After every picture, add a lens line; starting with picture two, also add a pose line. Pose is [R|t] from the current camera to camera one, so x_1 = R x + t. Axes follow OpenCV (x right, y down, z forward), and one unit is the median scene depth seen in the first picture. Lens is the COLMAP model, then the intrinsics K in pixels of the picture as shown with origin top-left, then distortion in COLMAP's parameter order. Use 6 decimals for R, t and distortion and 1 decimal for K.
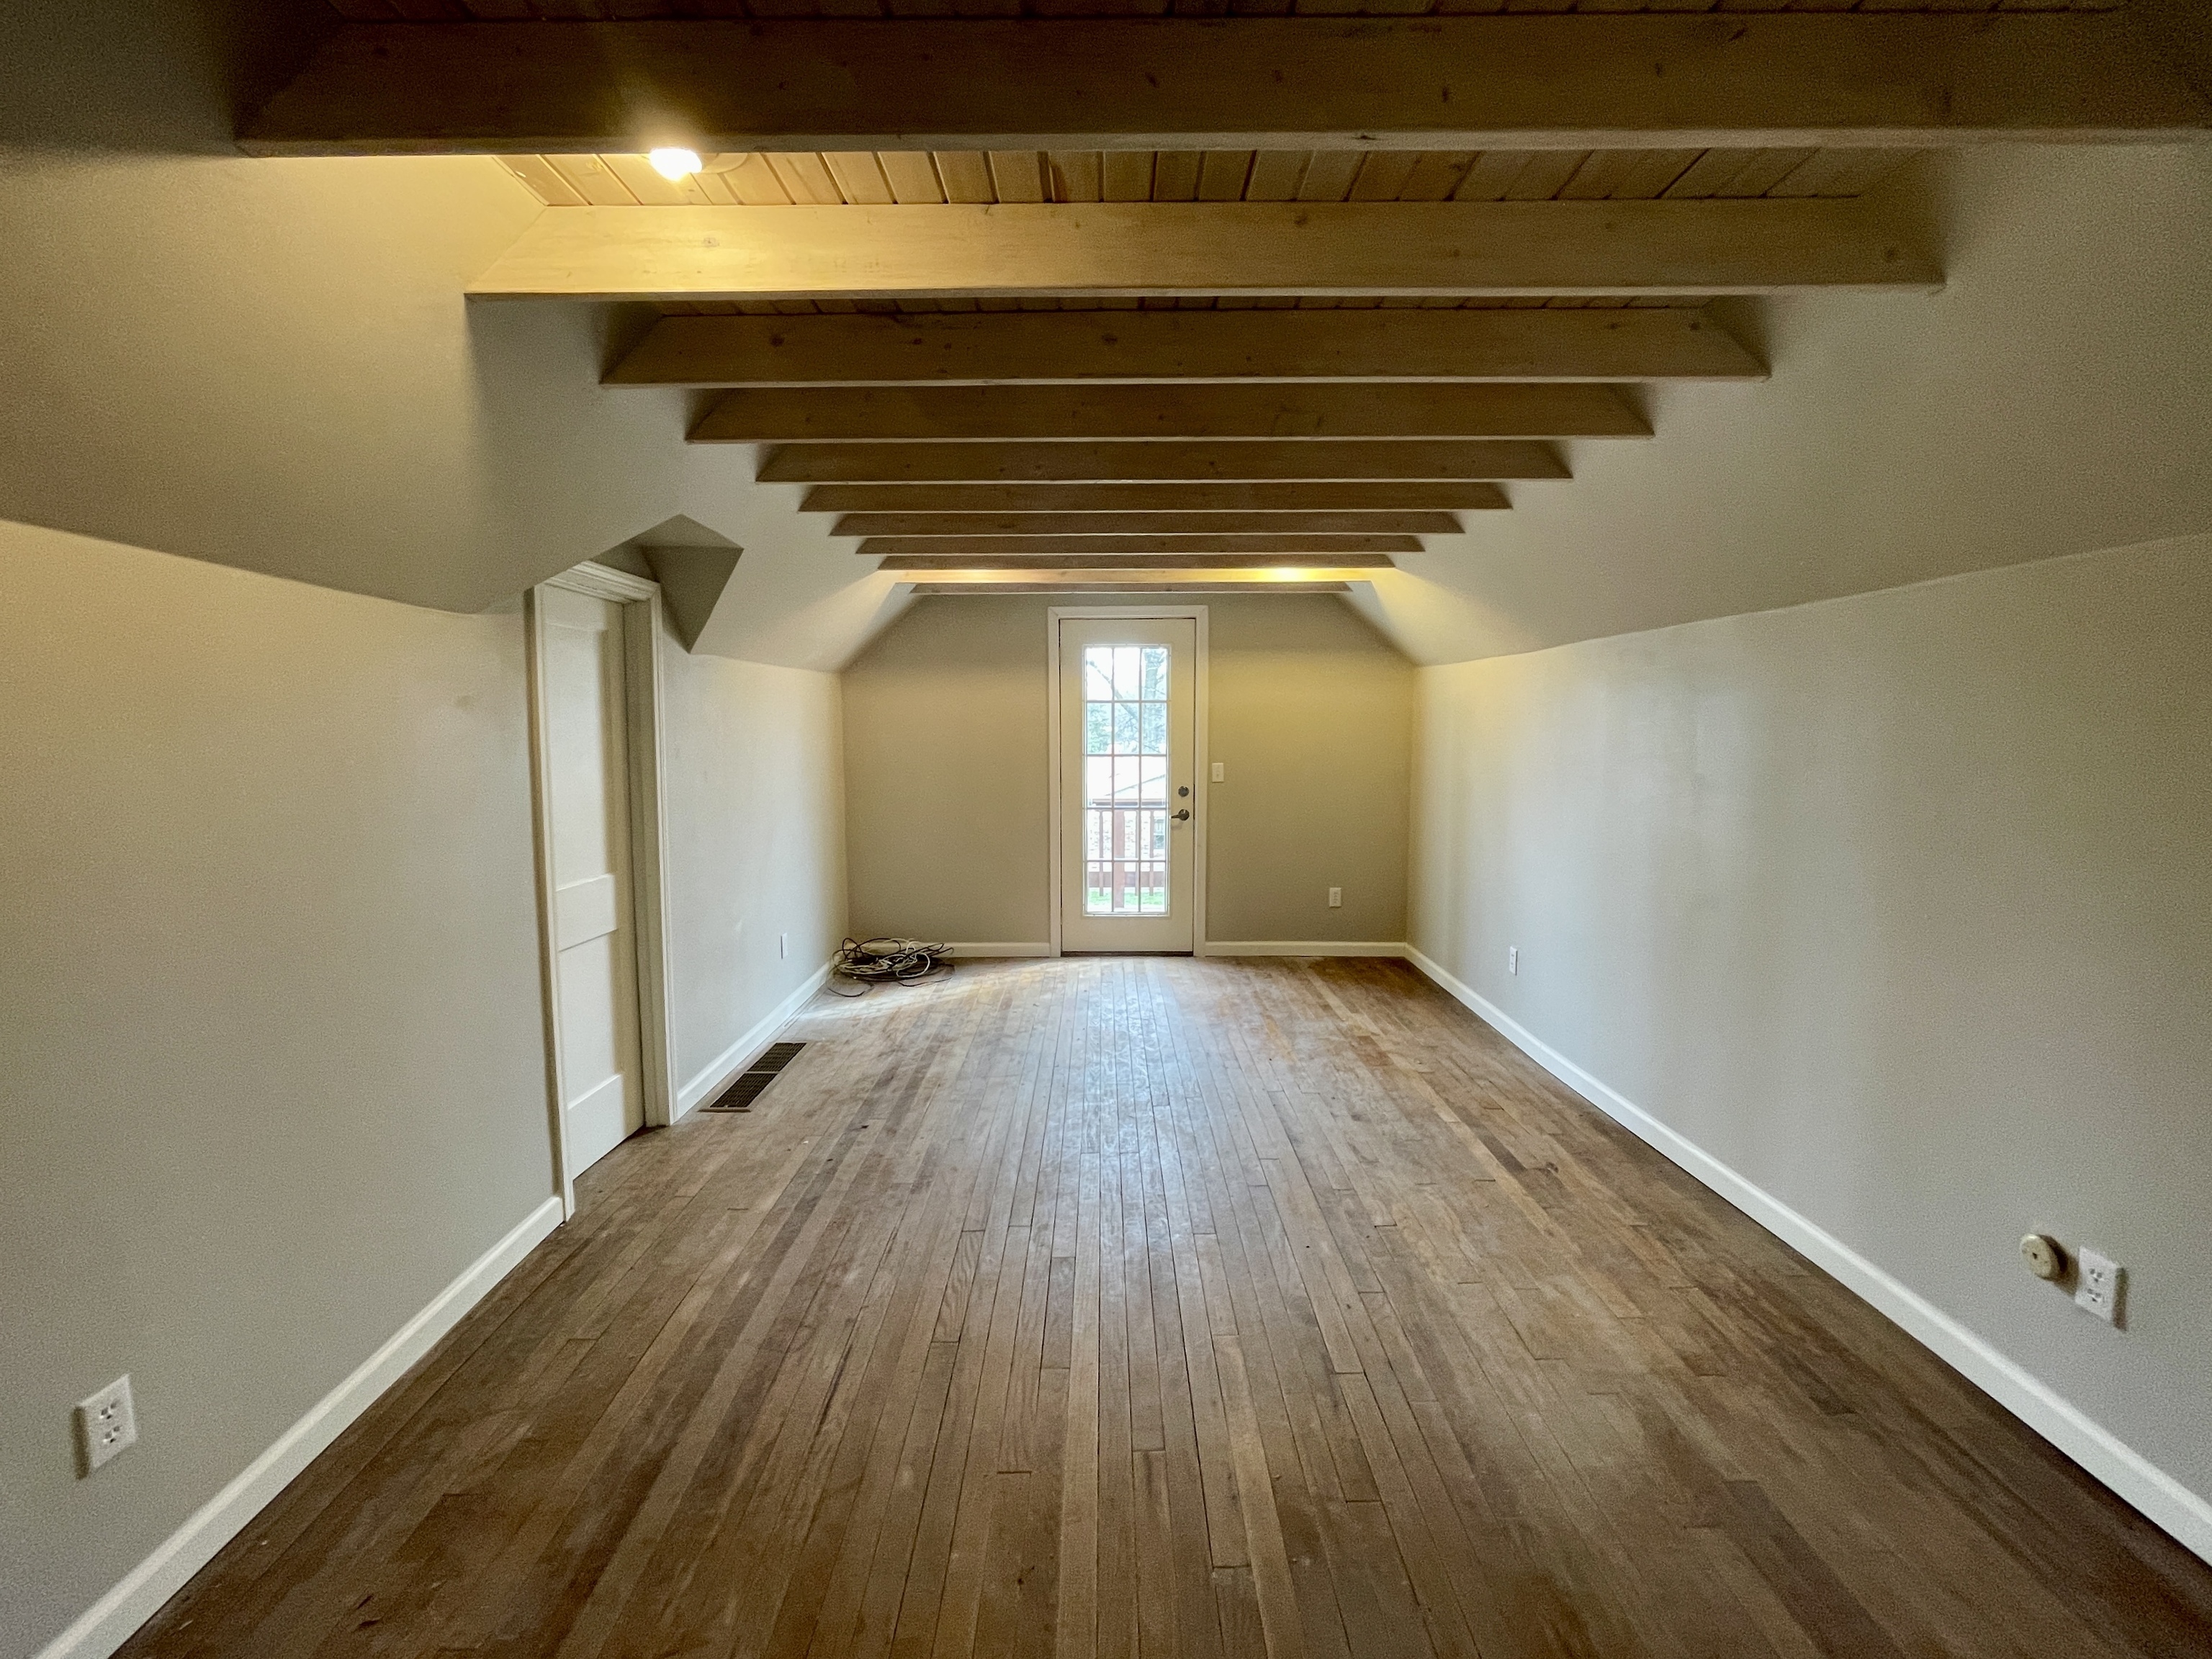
lens RADIAL K [[888.5, 0, 1158.7], [0, 888.5, 806.0], [0, 0, 1]] dist [-0.001136, 0.000986]
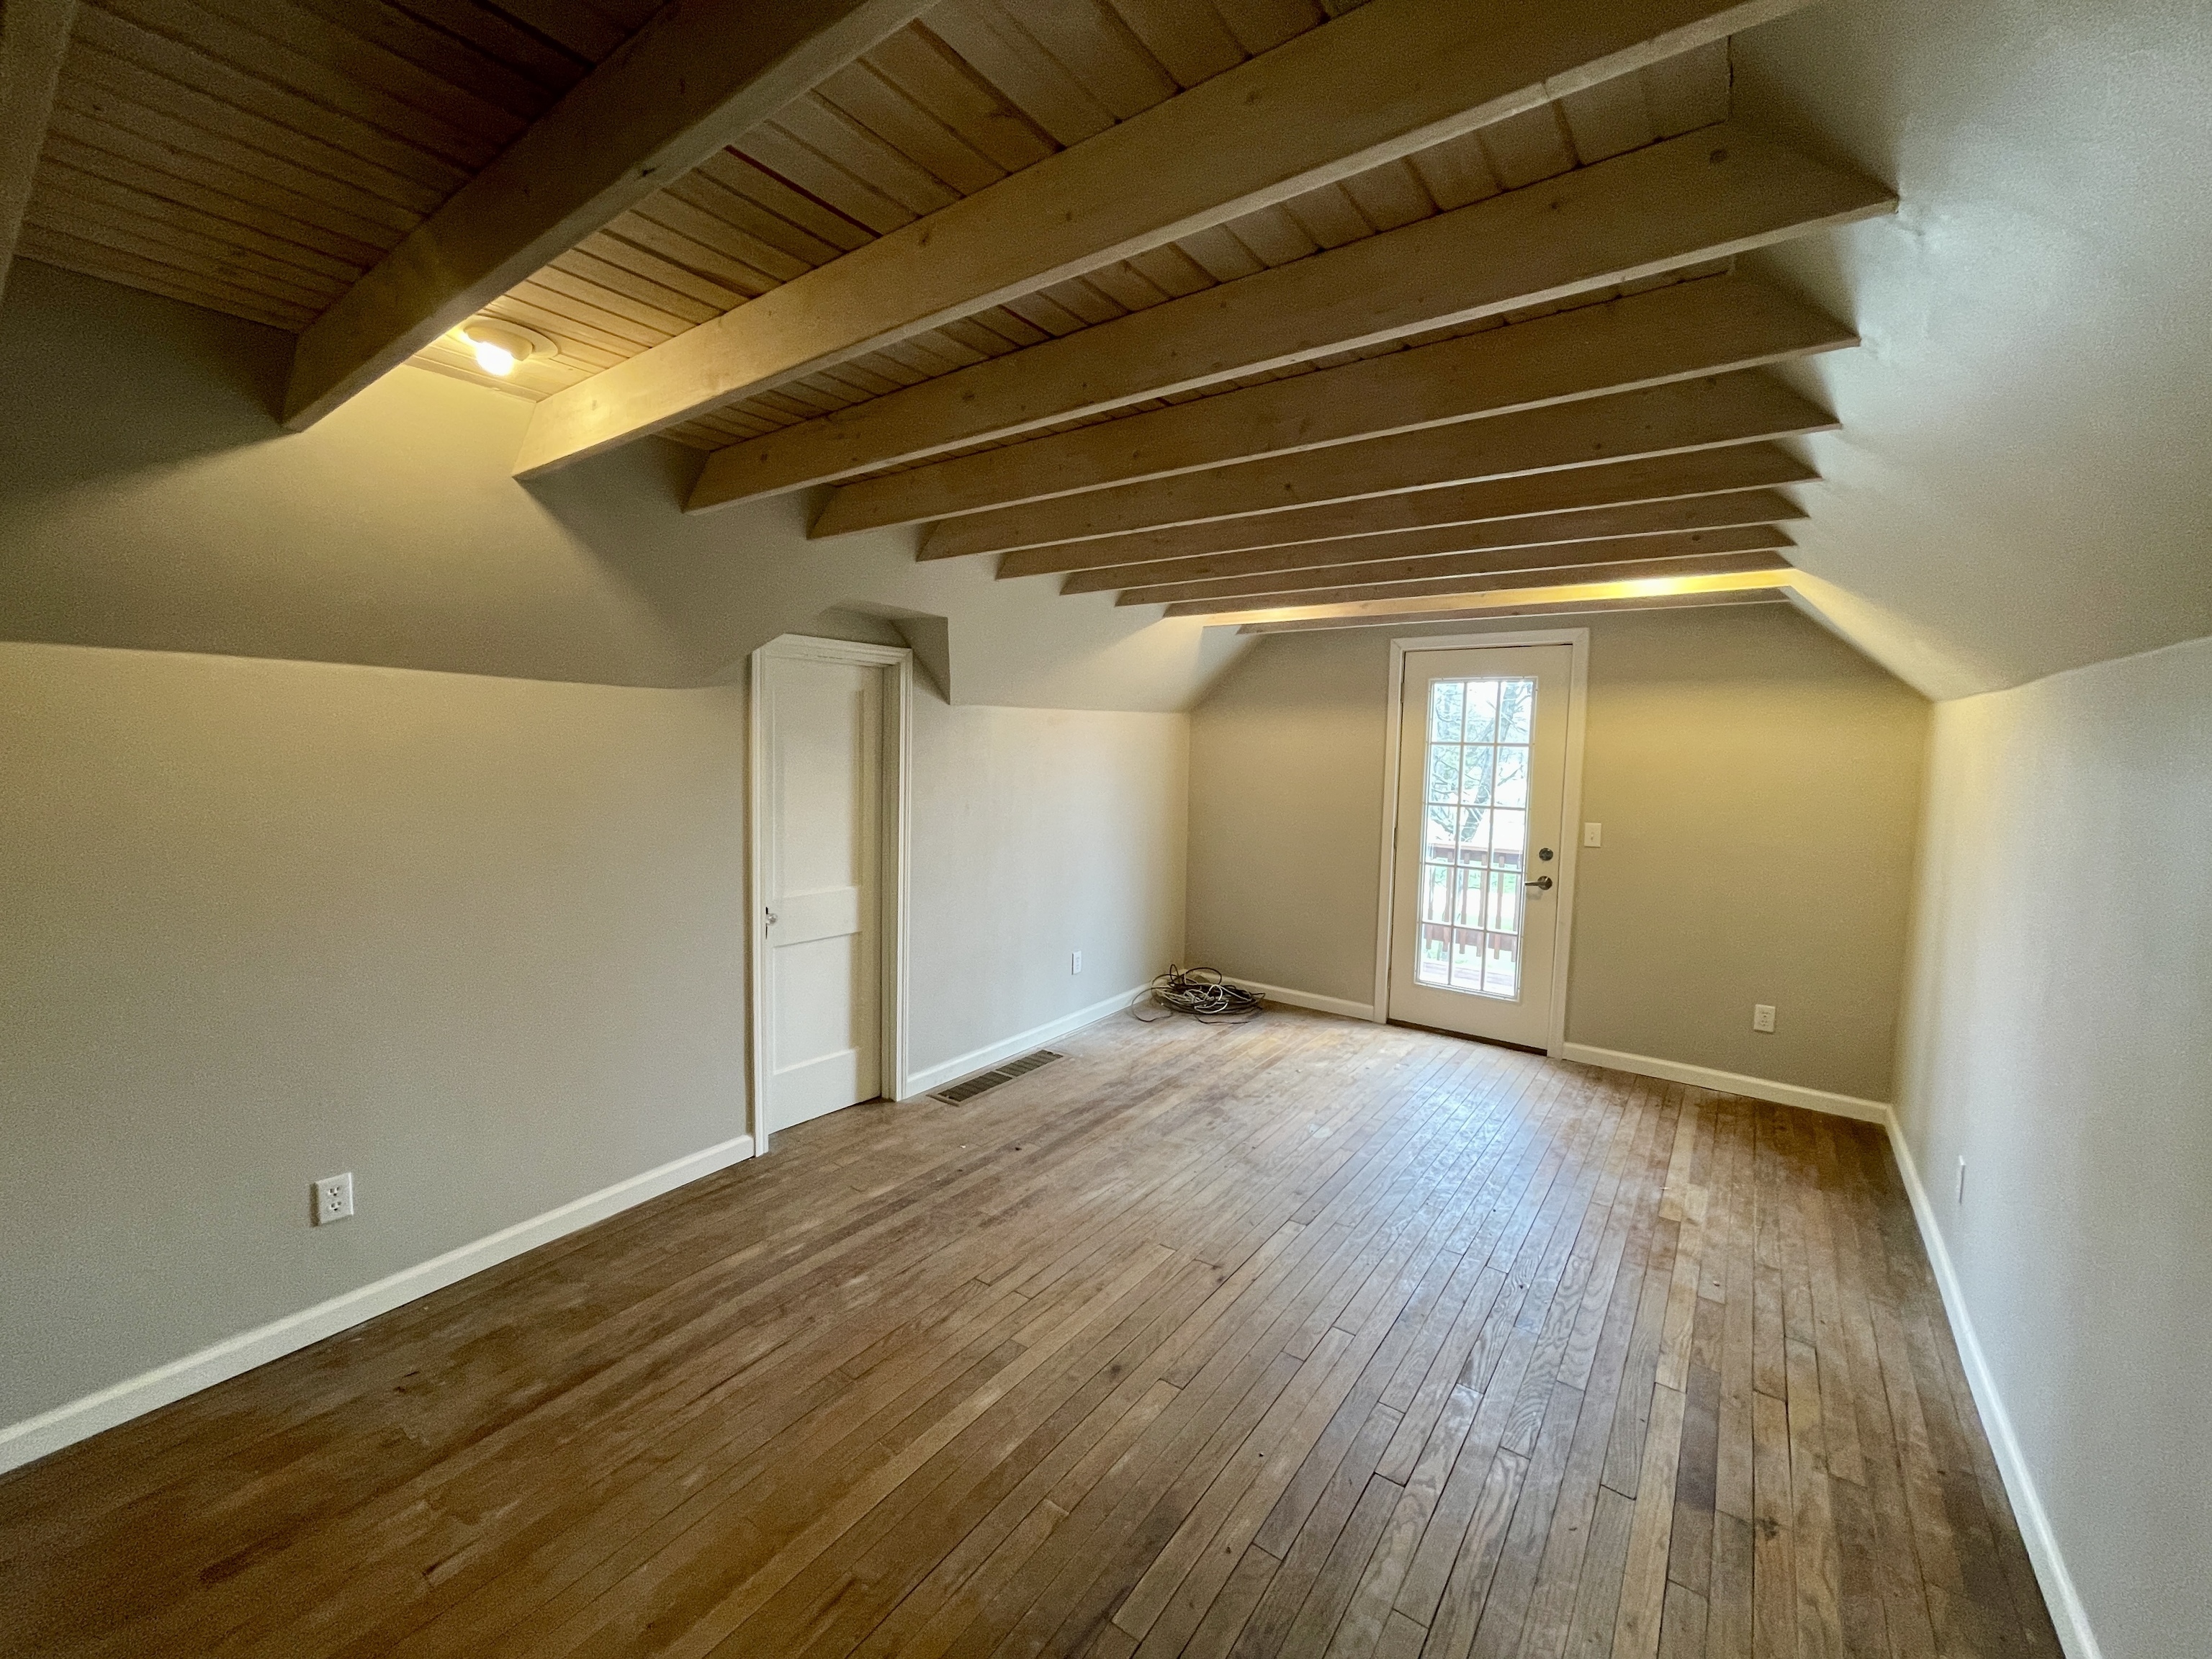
lens RADIAL K [[888.5, 0, 1106.1], [0, 888.5, 817.4], [0, 0, 1]] dist [-0.001136, 0.000986]
pose [[0.810564, 0.066548, -0.581857, 0.282681], [-0.075752, 0.997090, 0.008511, -0.042810], [0.580731, 0.037178, 0.813246, 0.145772]]
